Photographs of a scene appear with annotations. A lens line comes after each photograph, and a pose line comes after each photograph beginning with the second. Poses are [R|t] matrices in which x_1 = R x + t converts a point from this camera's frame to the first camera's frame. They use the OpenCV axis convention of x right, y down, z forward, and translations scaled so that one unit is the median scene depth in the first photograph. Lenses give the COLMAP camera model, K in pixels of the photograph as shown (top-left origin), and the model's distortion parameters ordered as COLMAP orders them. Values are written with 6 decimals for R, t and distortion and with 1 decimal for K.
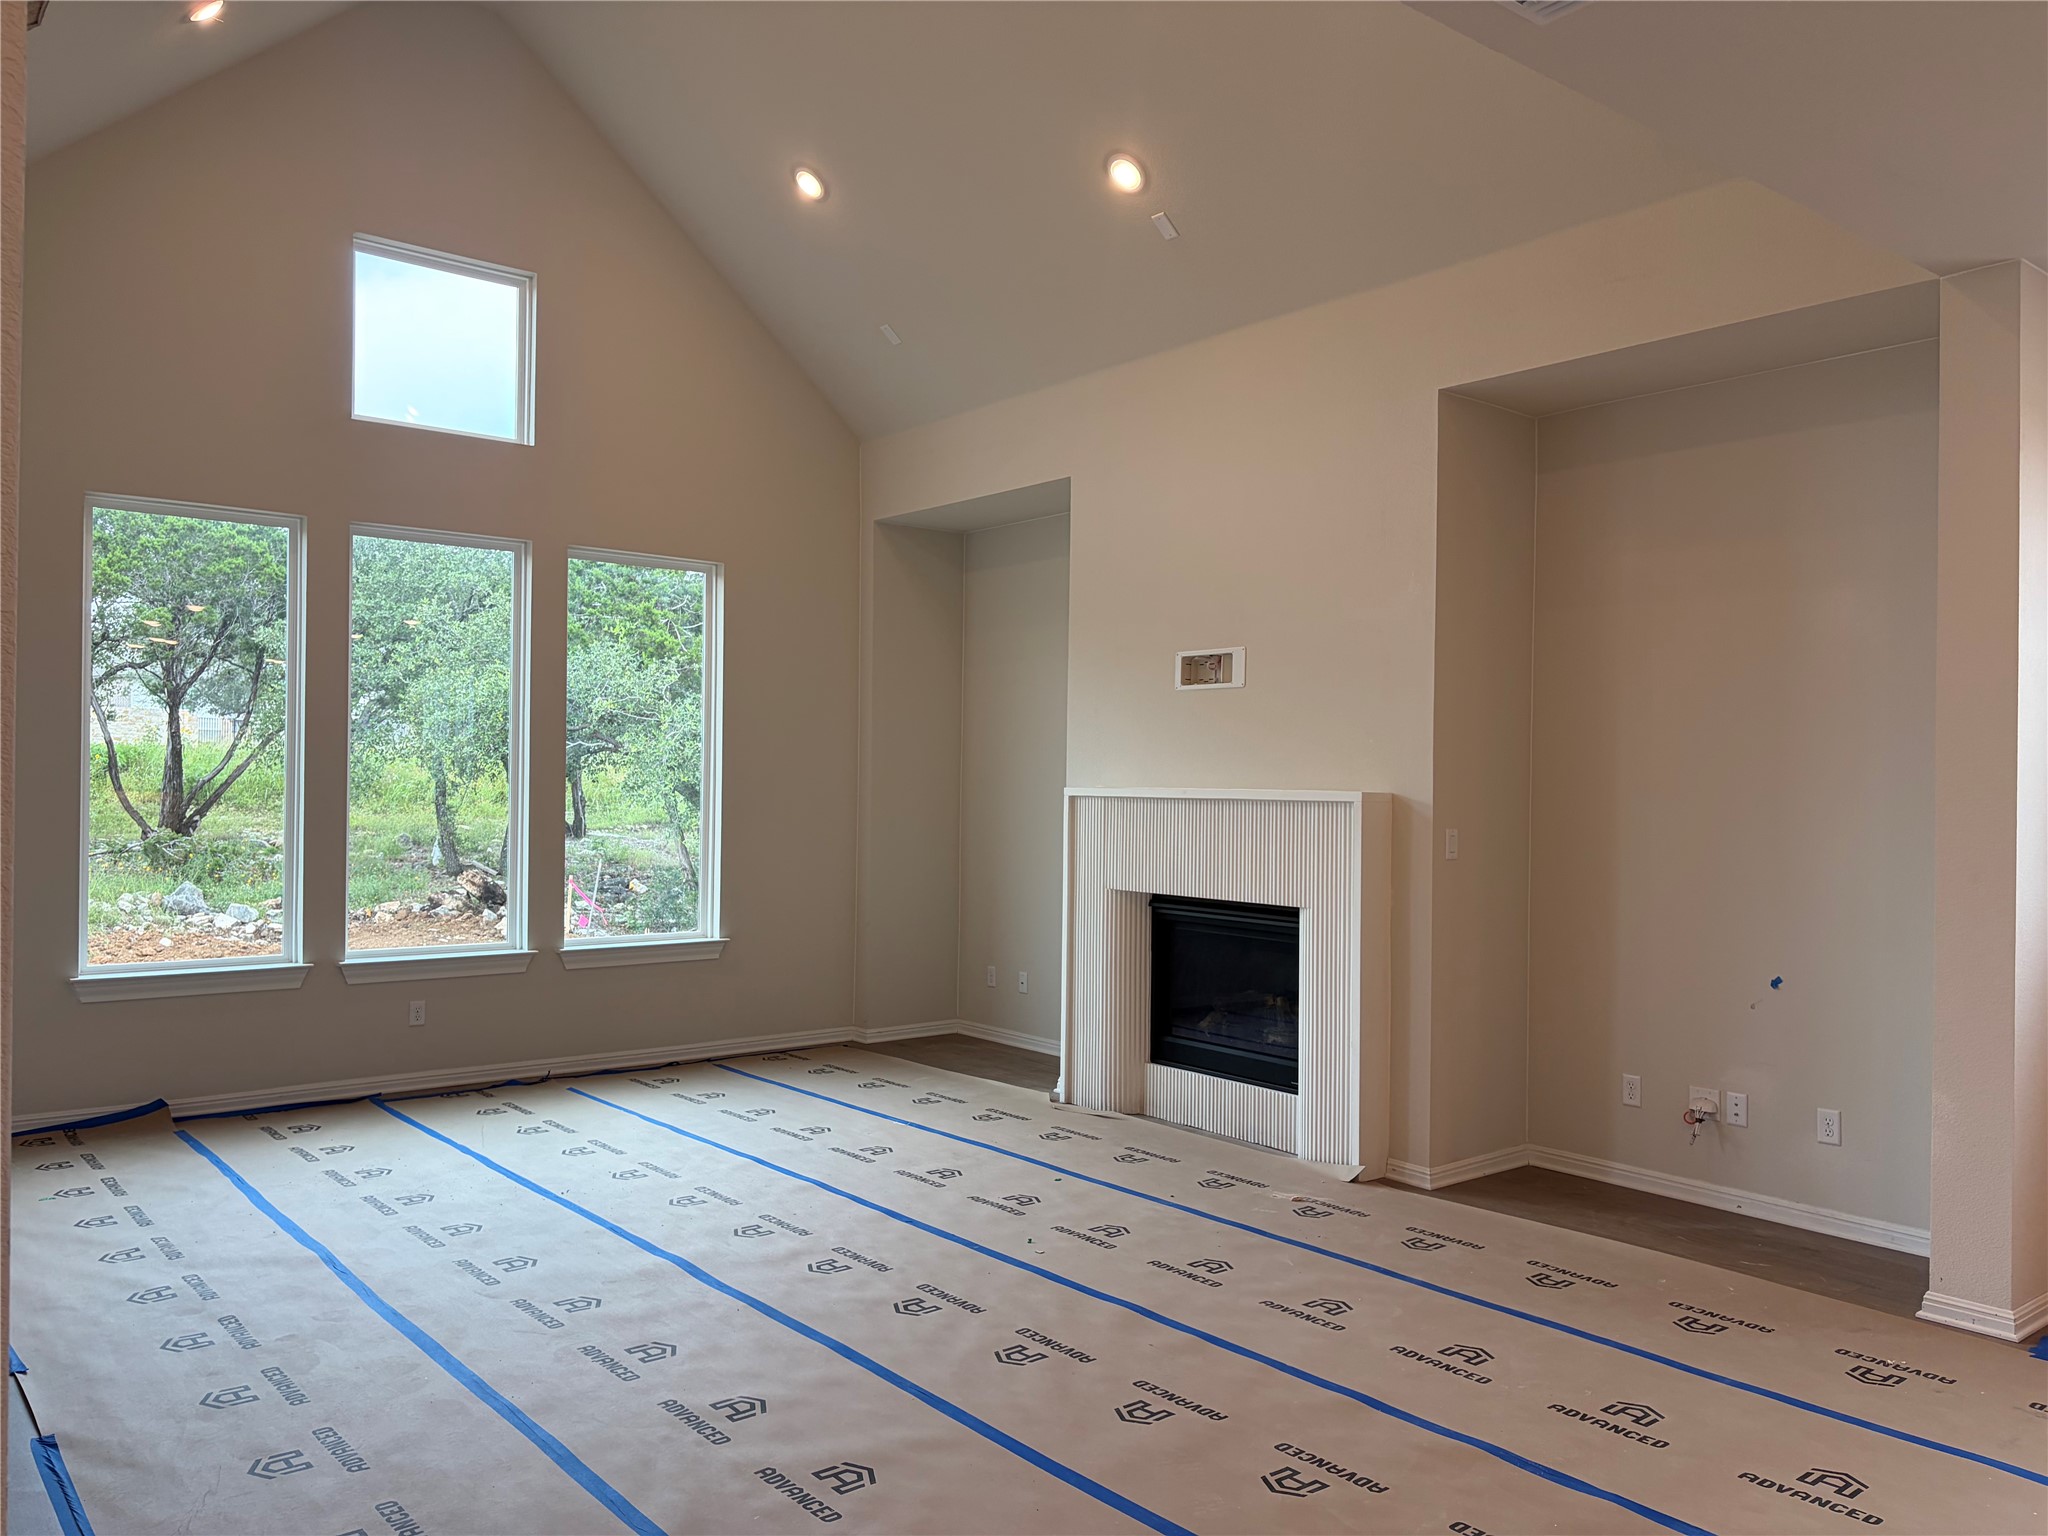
lens RADIAL K [[1549.7, 0, 1025.6], [0, 1549.7, 774.4], [0, 0, 1]] dist [0.052302, -0.057759]
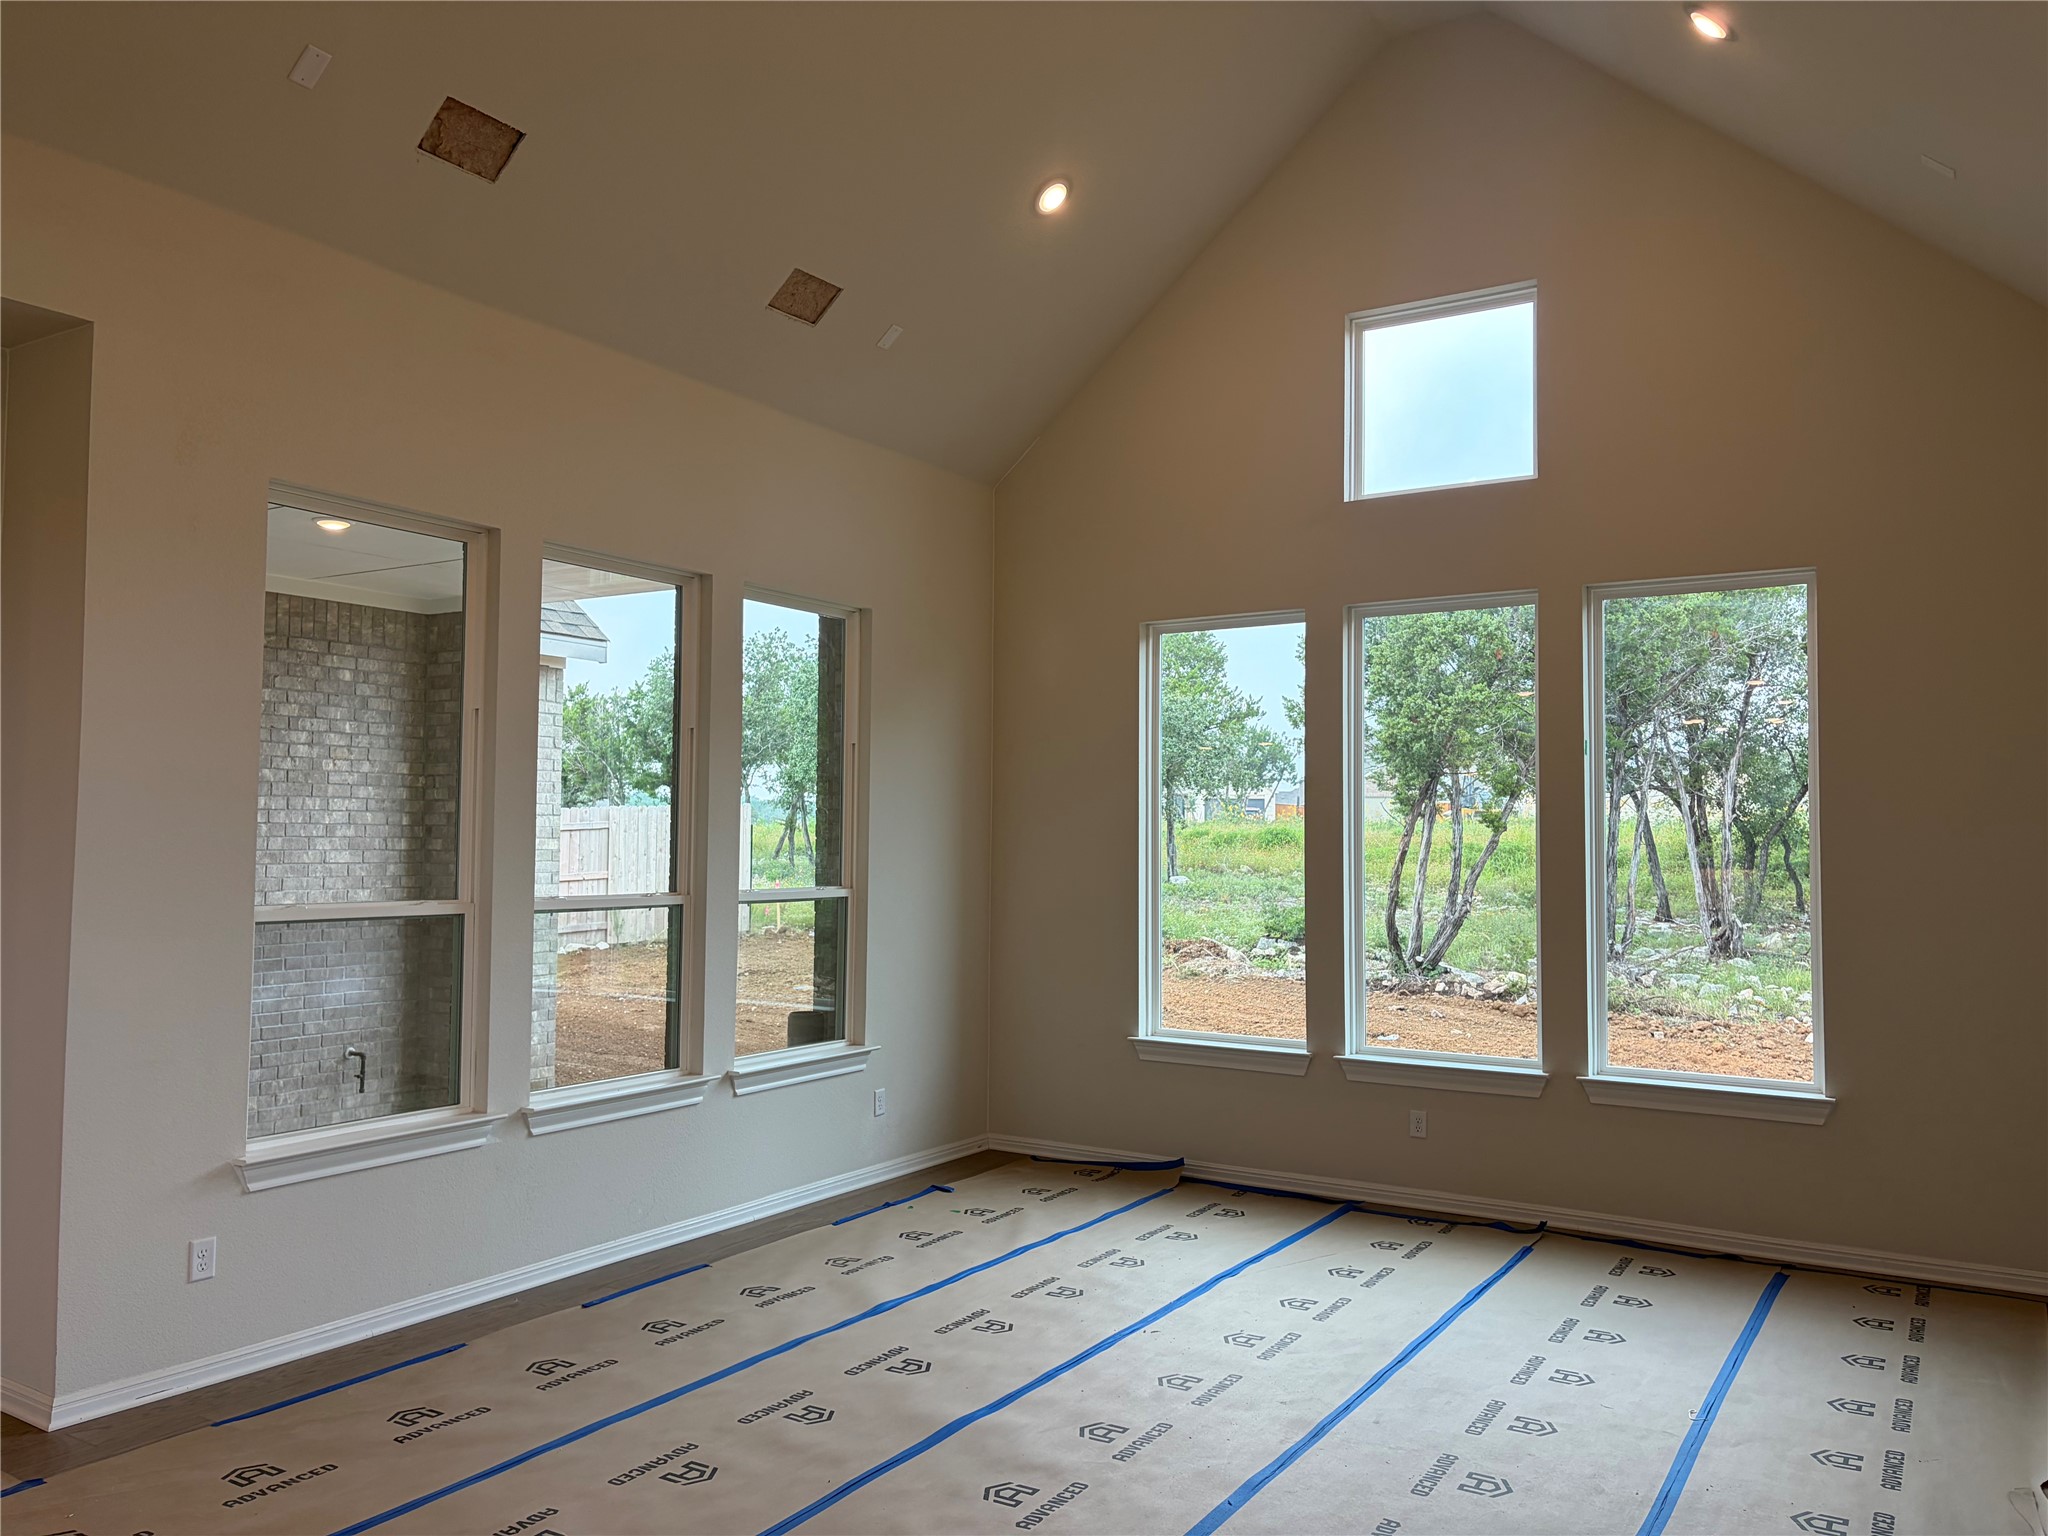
lens RADIAL K [[1549.7, 0, 1025.6], [0, 1549.7, 774.4], [0, 0, 1]] dist [0.052302, -0.057759]
pose [[0.322785, -0.051593, -0.945065, 0.493035], [0.001063, 0.998532, -0.054149, -0.002967], [0.946472, 0.016474, 0.322366, 0.576374]]
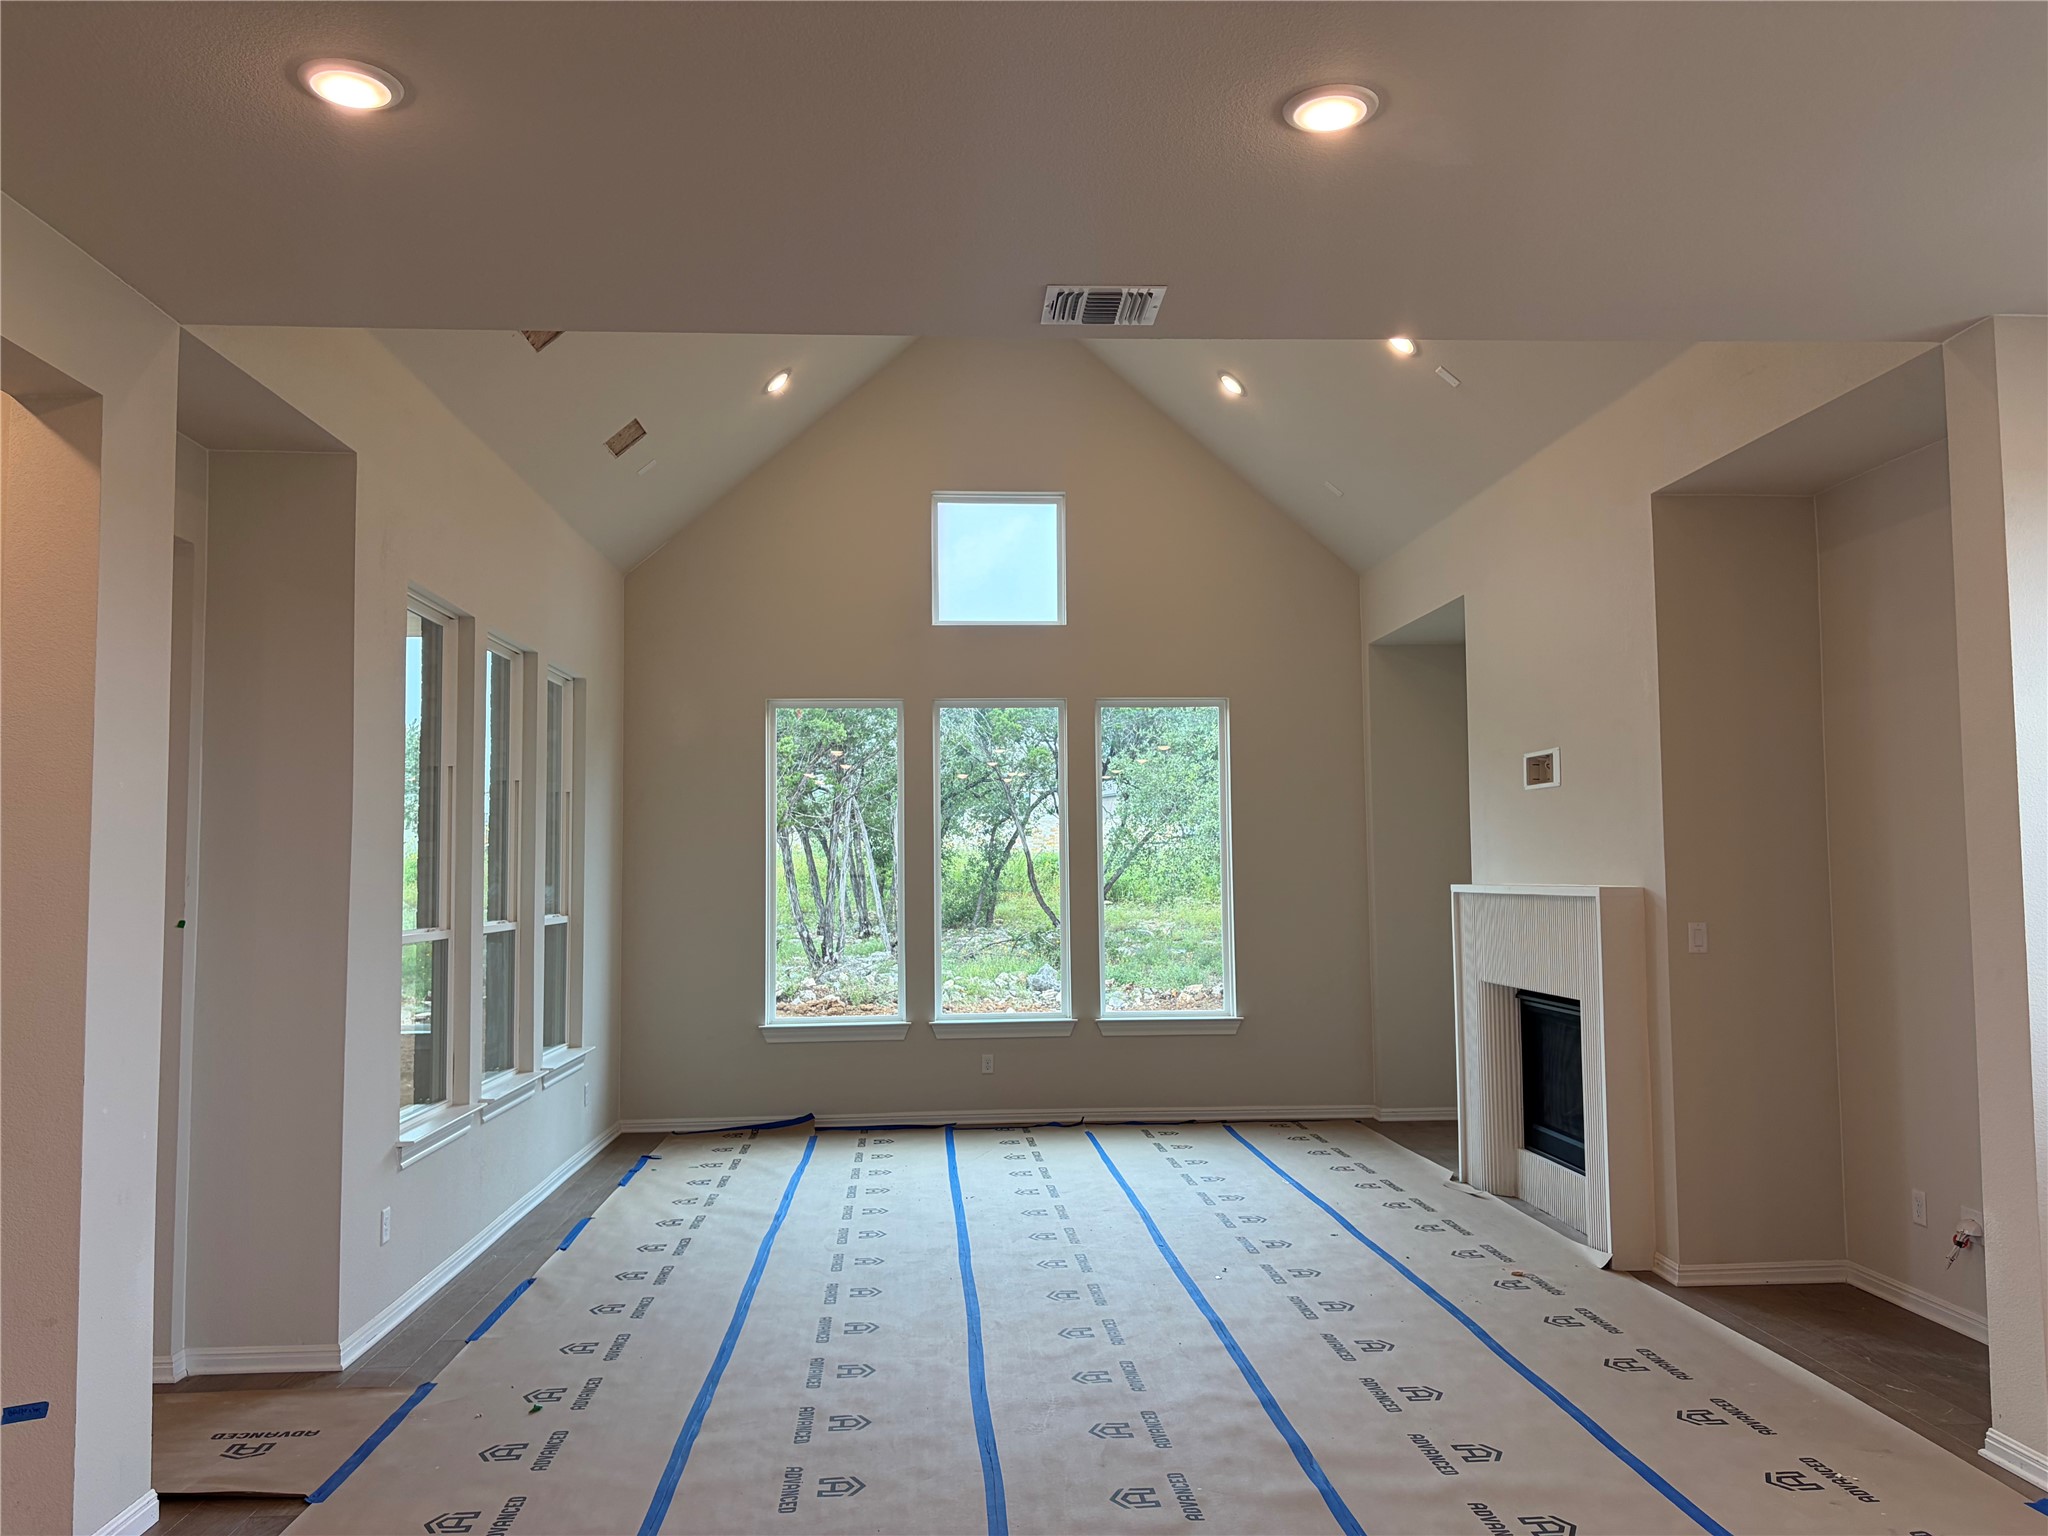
lens RADIAL K [[1549.7, 0, 1025.6], [0, 1549.7, 774.4], [0, 0, 1]] dist [0.052302, -0.057759]
pose [[0.815593, -0.057555, -0.575756, 0.481337], [0.023798, 0.997535, -0.066007, -0.003810], [0.578136, 0.040133, 0.814952, -0.065009]]
